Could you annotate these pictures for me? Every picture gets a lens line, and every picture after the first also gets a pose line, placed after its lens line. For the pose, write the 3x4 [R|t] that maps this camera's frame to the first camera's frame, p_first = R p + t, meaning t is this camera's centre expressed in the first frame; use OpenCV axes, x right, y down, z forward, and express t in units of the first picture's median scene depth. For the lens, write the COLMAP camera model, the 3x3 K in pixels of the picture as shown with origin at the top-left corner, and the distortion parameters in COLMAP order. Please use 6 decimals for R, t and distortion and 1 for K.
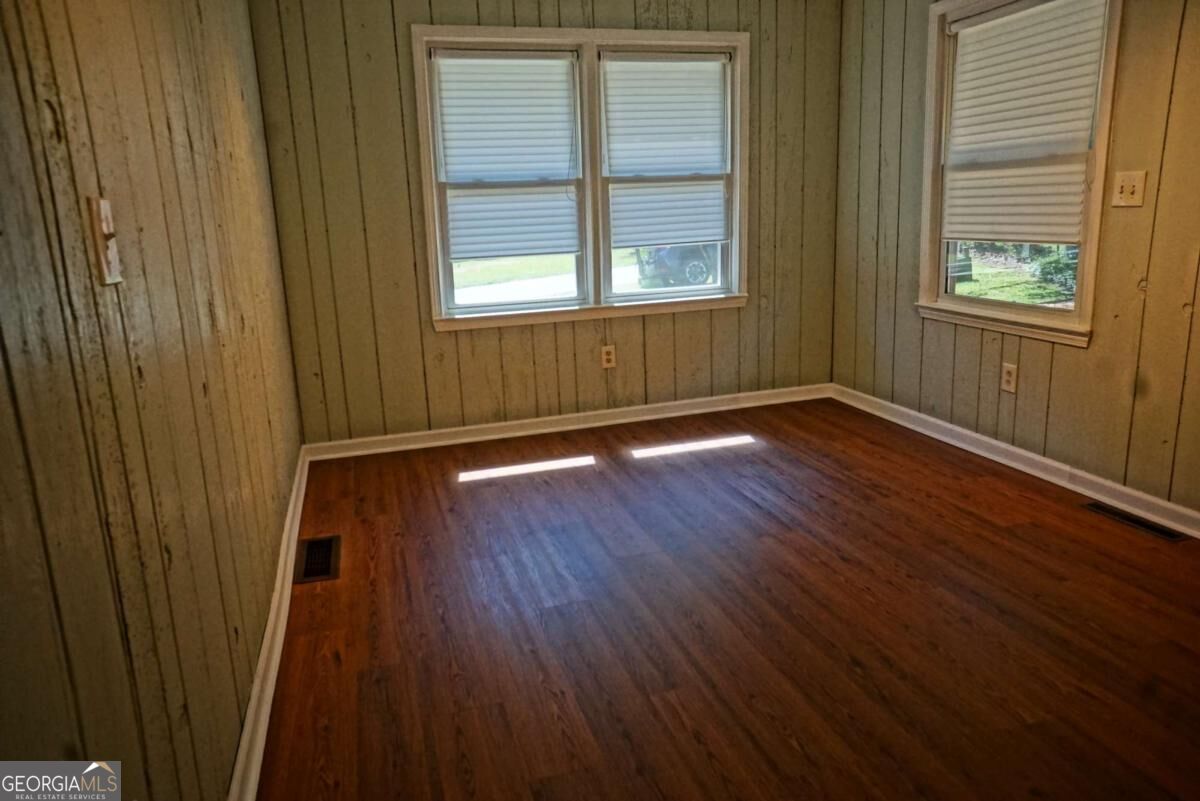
lens RADIAL K [[810.6, 0, 603.5], [0, 810.6, 400.3], [0, 0, 1]] dist [-0.070326, 0.112321]
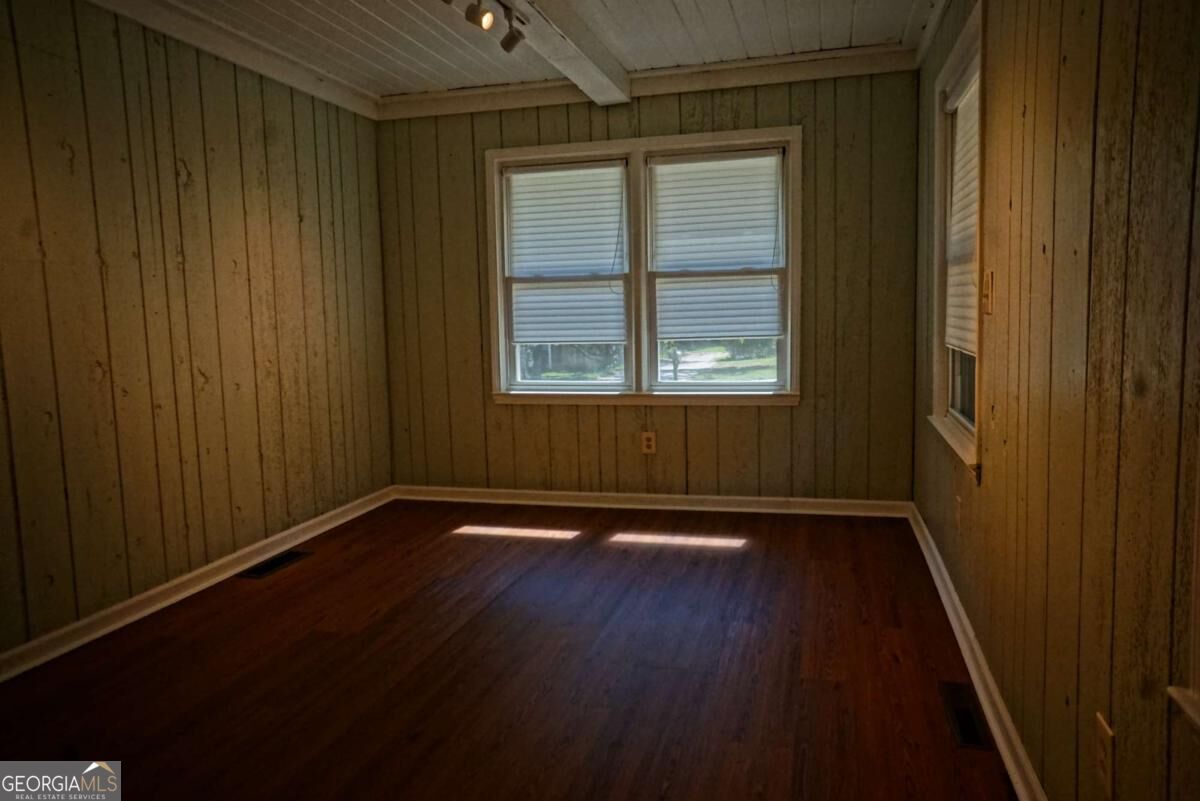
lens RADIAL K [[810.6, 0, 603.5], [0, 810.6, 400.3], [0, 0, 1]] dist [-0.070326, 0.112321]
pose [[0.847953, 0.079666, -0.524050, 0.522651], [-0.130224, 0.989651, -0.060266, -0.039605], [0.513826, 0.119347, 0.849553, 0.091275]]
